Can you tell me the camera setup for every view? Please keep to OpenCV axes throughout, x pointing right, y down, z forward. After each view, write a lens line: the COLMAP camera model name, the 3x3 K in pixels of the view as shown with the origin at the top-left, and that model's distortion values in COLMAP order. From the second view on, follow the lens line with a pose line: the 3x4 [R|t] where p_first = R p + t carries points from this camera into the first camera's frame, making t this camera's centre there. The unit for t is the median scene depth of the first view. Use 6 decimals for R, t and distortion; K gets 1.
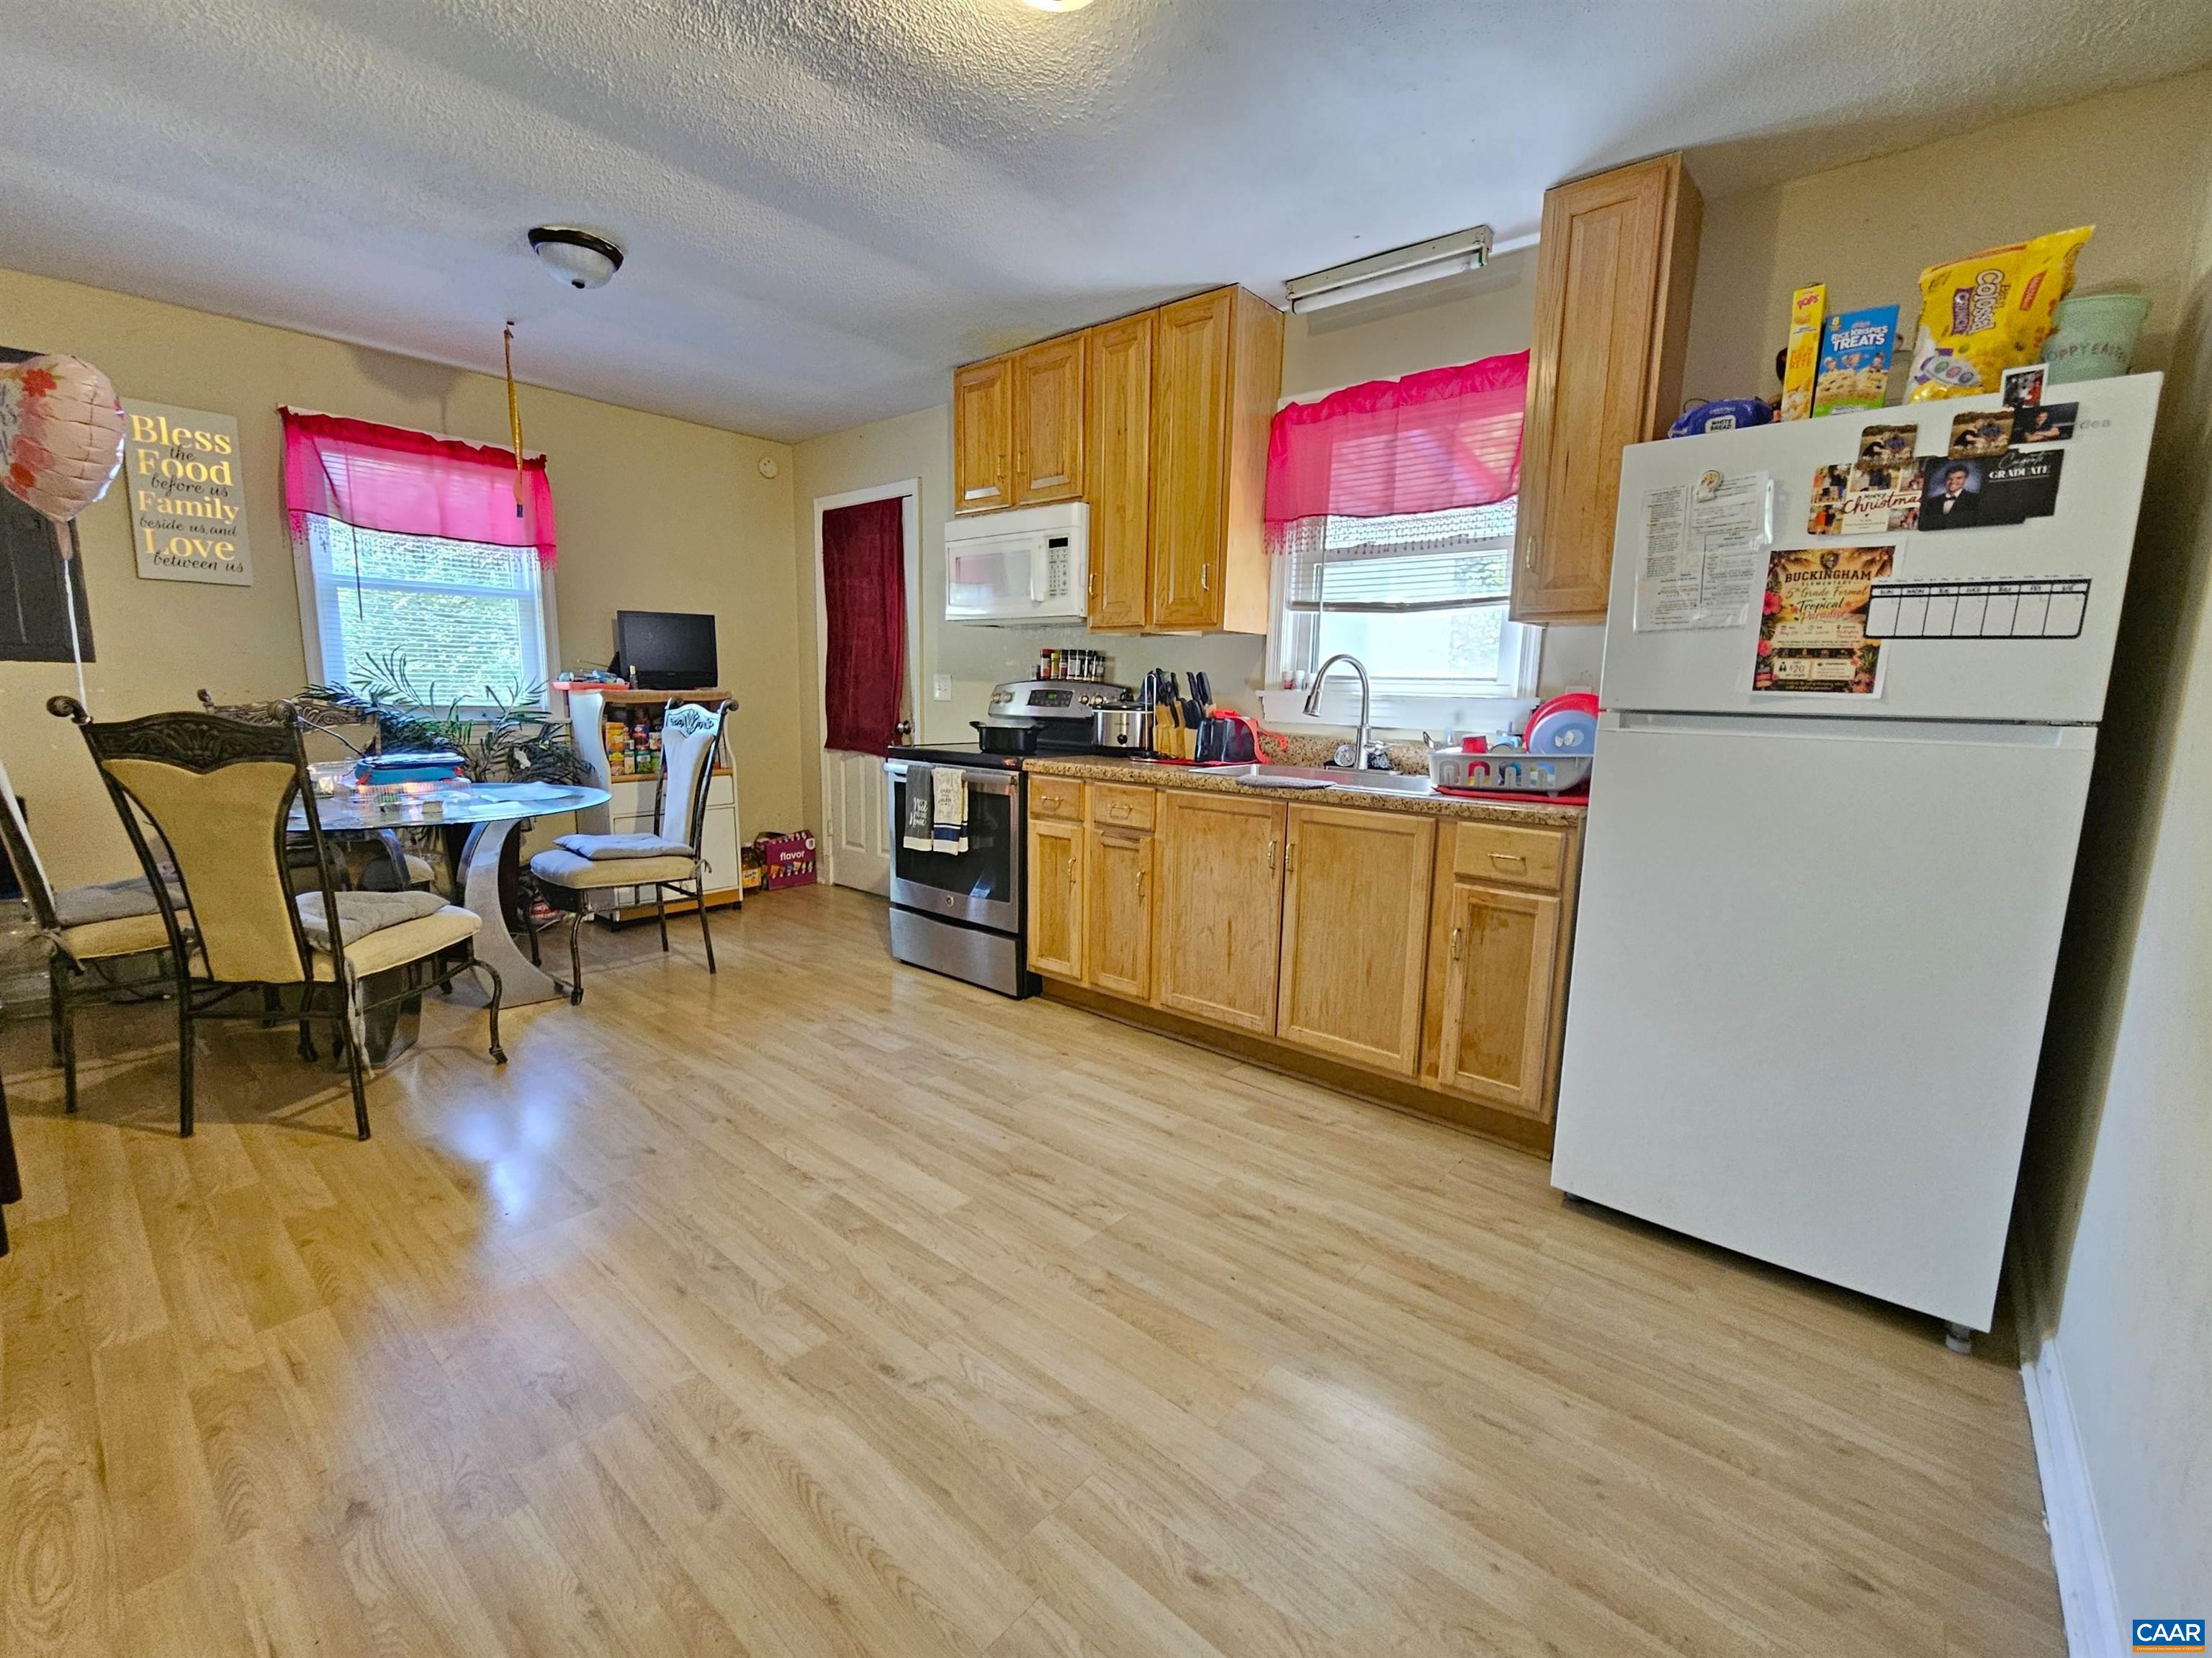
lens RADIAL K [[972.6, 0, 1109.0], [0, 972.6, 840.3], [0, 0, 1]] dist [-0.003793, -0.000351]
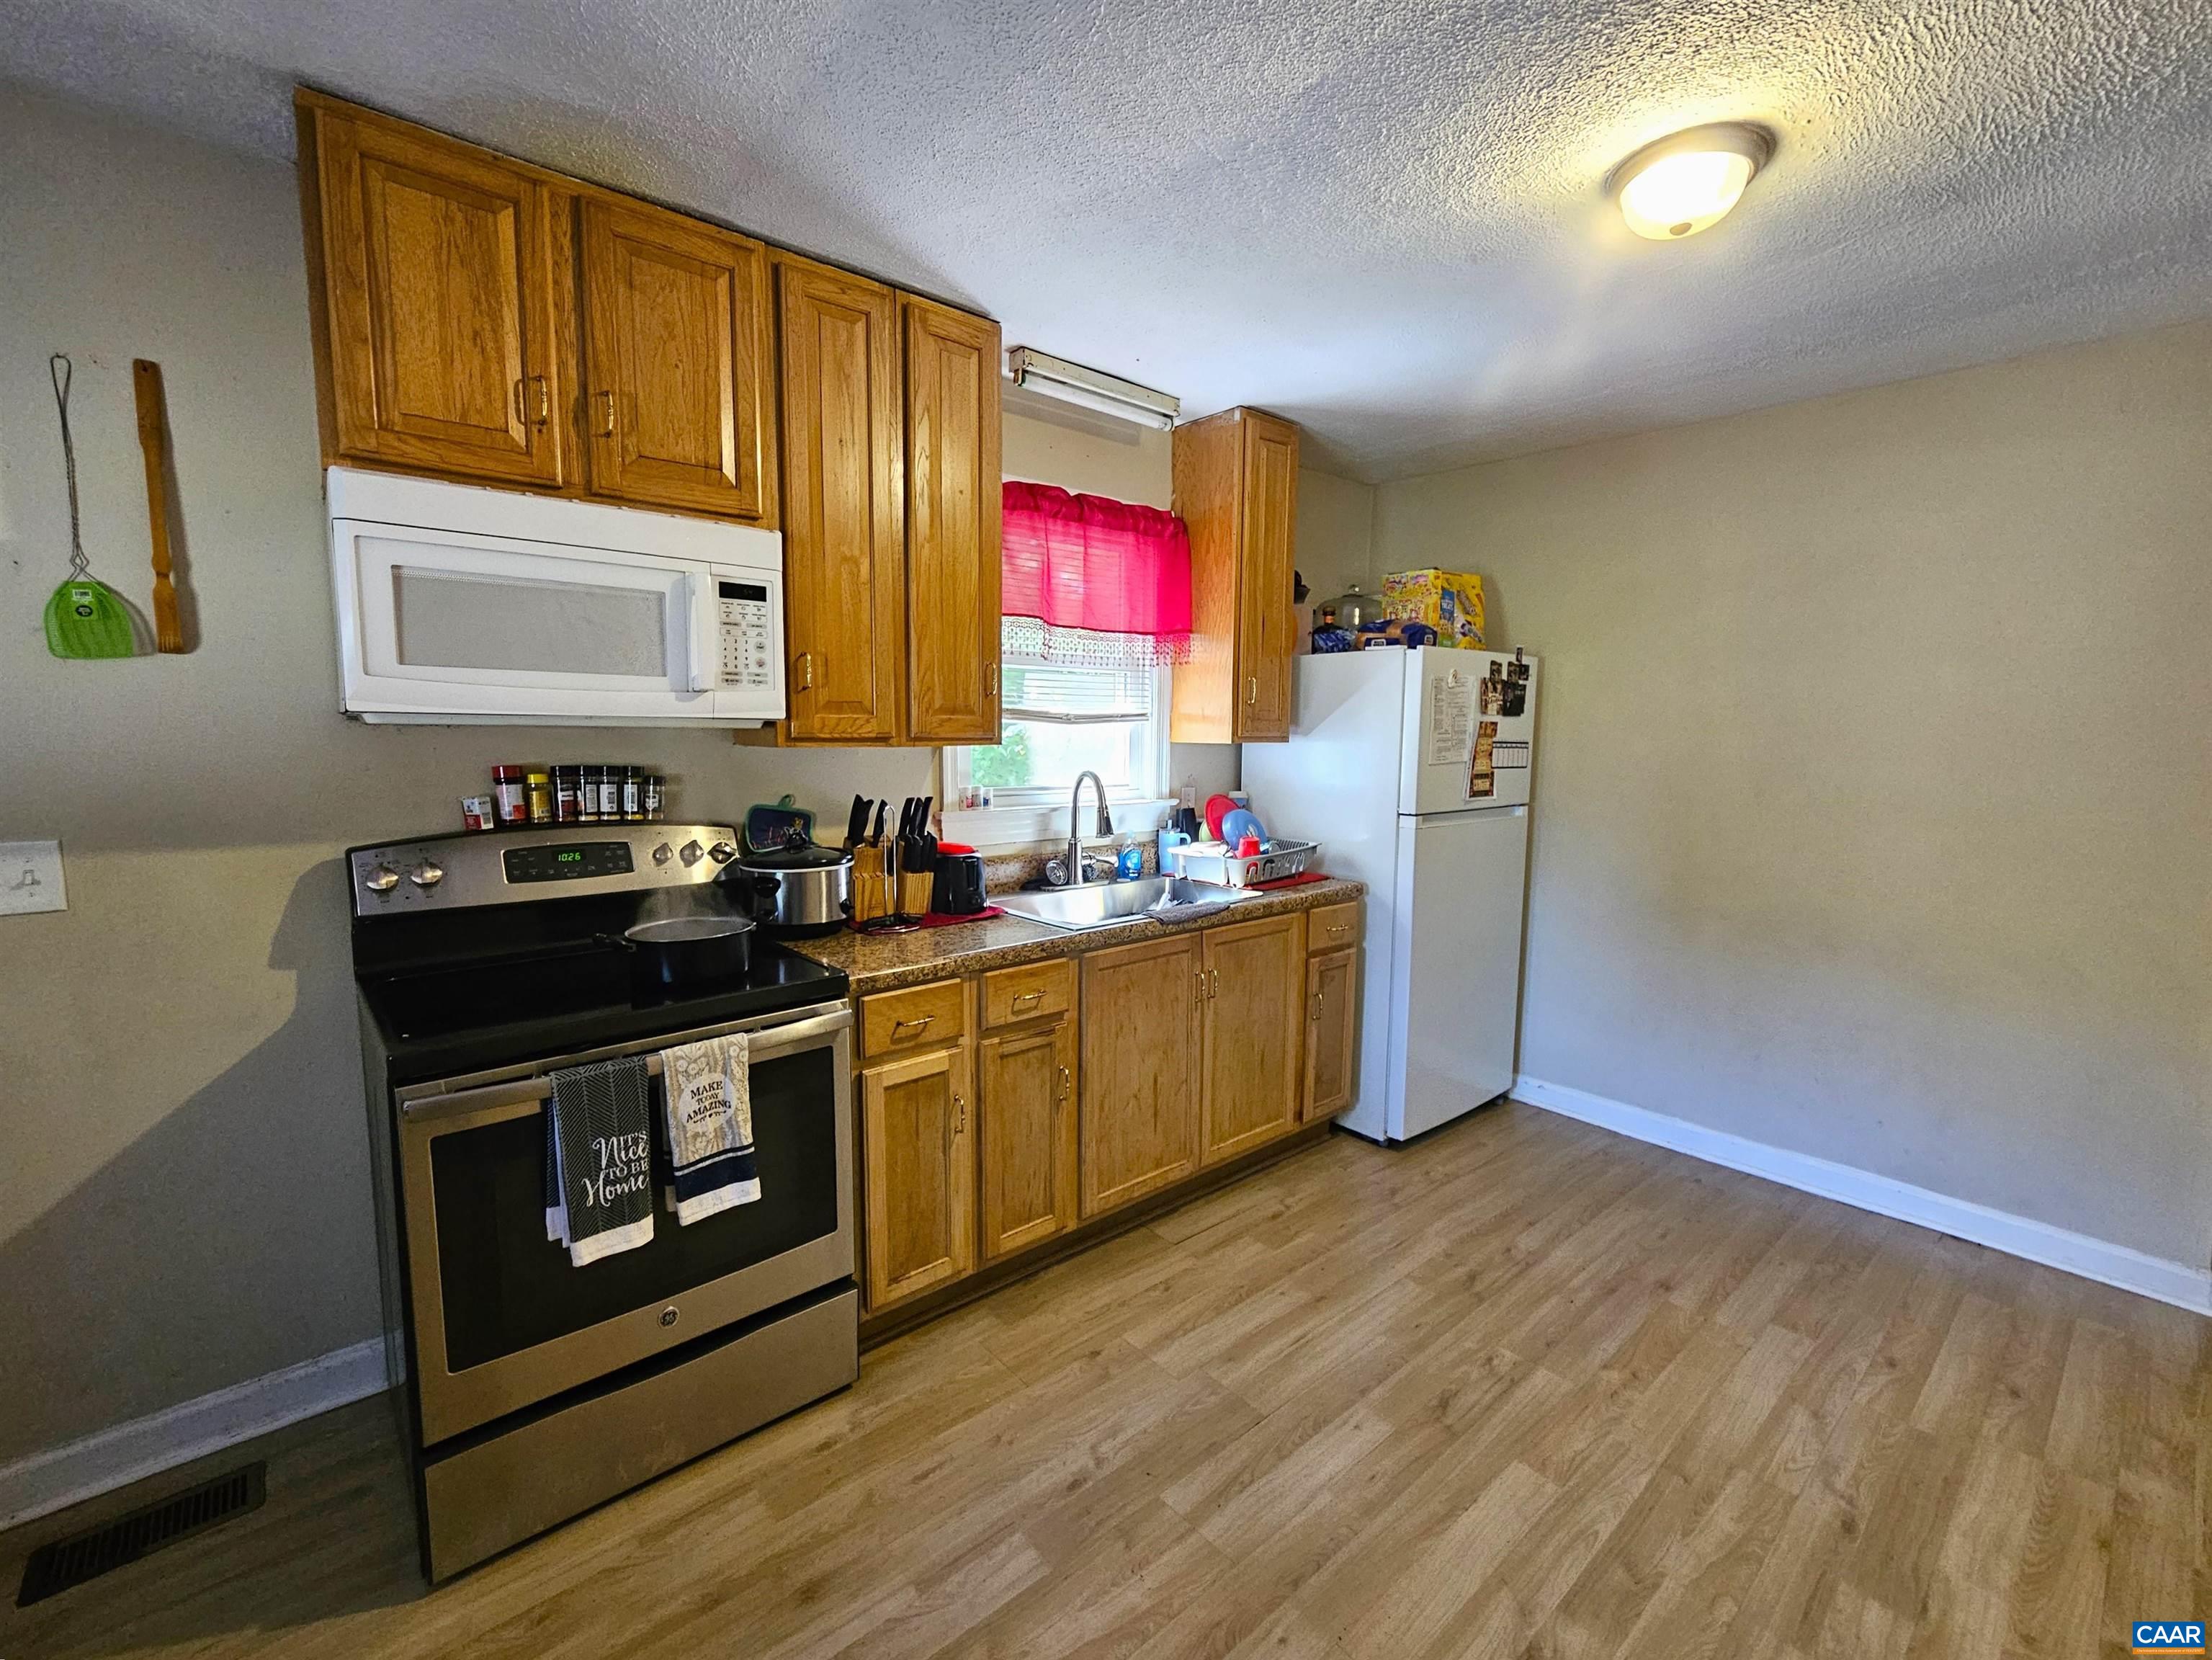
lens RADIAL K [[962.2, 0, 1106.0], [0, 962.2, 830.0], [0, 0, 1]] dist [-0.000435, 0.000178]
pose [[0.128294, -0.127252, 0.983538, -0.722478], [0.147045, 0.983213, 0.108029, -0.241862], [-0.980774, 0.130765, 0.144852, 0.886144]]
